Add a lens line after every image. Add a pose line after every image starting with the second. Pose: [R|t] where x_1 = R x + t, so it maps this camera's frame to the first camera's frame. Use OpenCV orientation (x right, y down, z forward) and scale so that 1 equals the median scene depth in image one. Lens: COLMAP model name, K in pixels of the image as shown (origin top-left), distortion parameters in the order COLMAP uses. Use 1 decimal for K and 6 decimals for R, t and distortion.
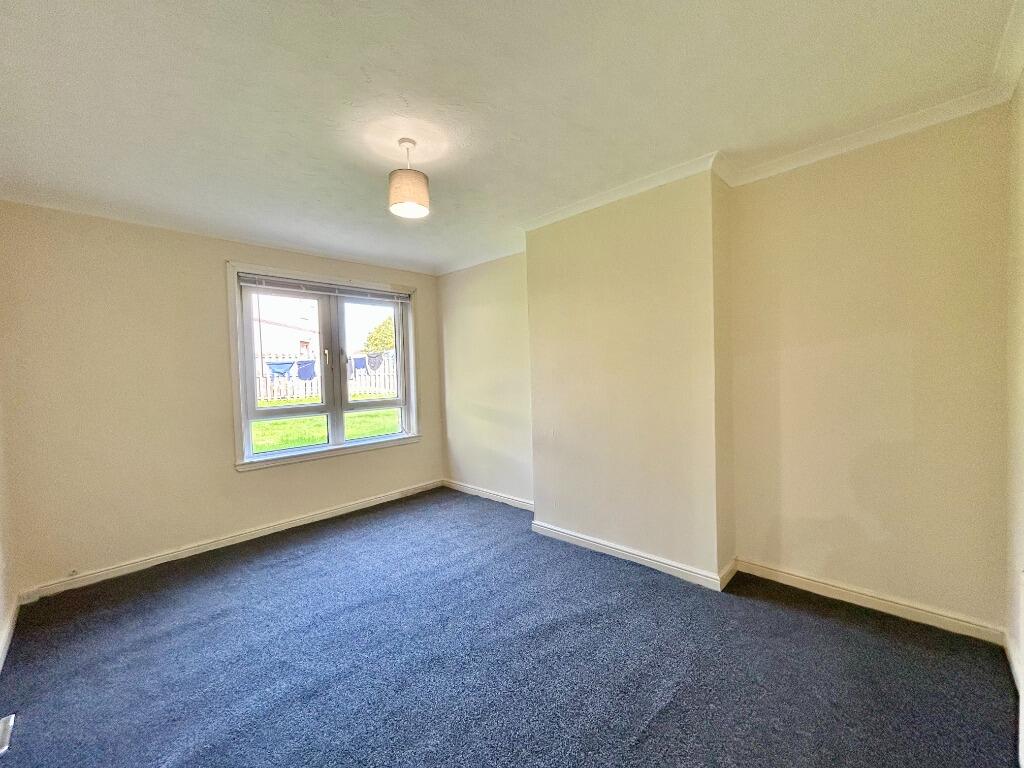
lens RADIAL K [[413.9, 0, 512.0], [0, 413.9, 384.0], [0, 0, 1]] dist [-0.001805, 0.000268]
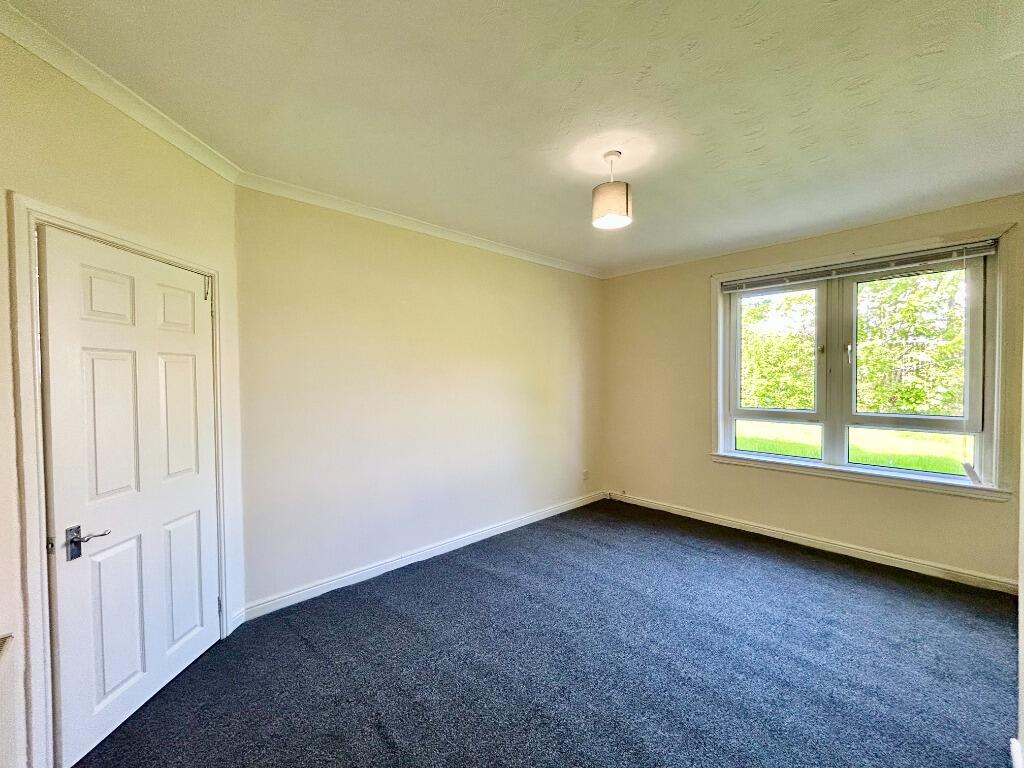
lens RADIAL K [[413.9, 0, 512.0], [0, 413.9, 384.0], [0, 0, 1]] dist [-0.001805, 0.000268]
pose [[-0.052911, 0.045839, -0.997547, 0.460934], [-0.028416, 0.998472, 0.047388, -0.033790], [0.998195, 0.030854, -0.051528, 0.477007]]
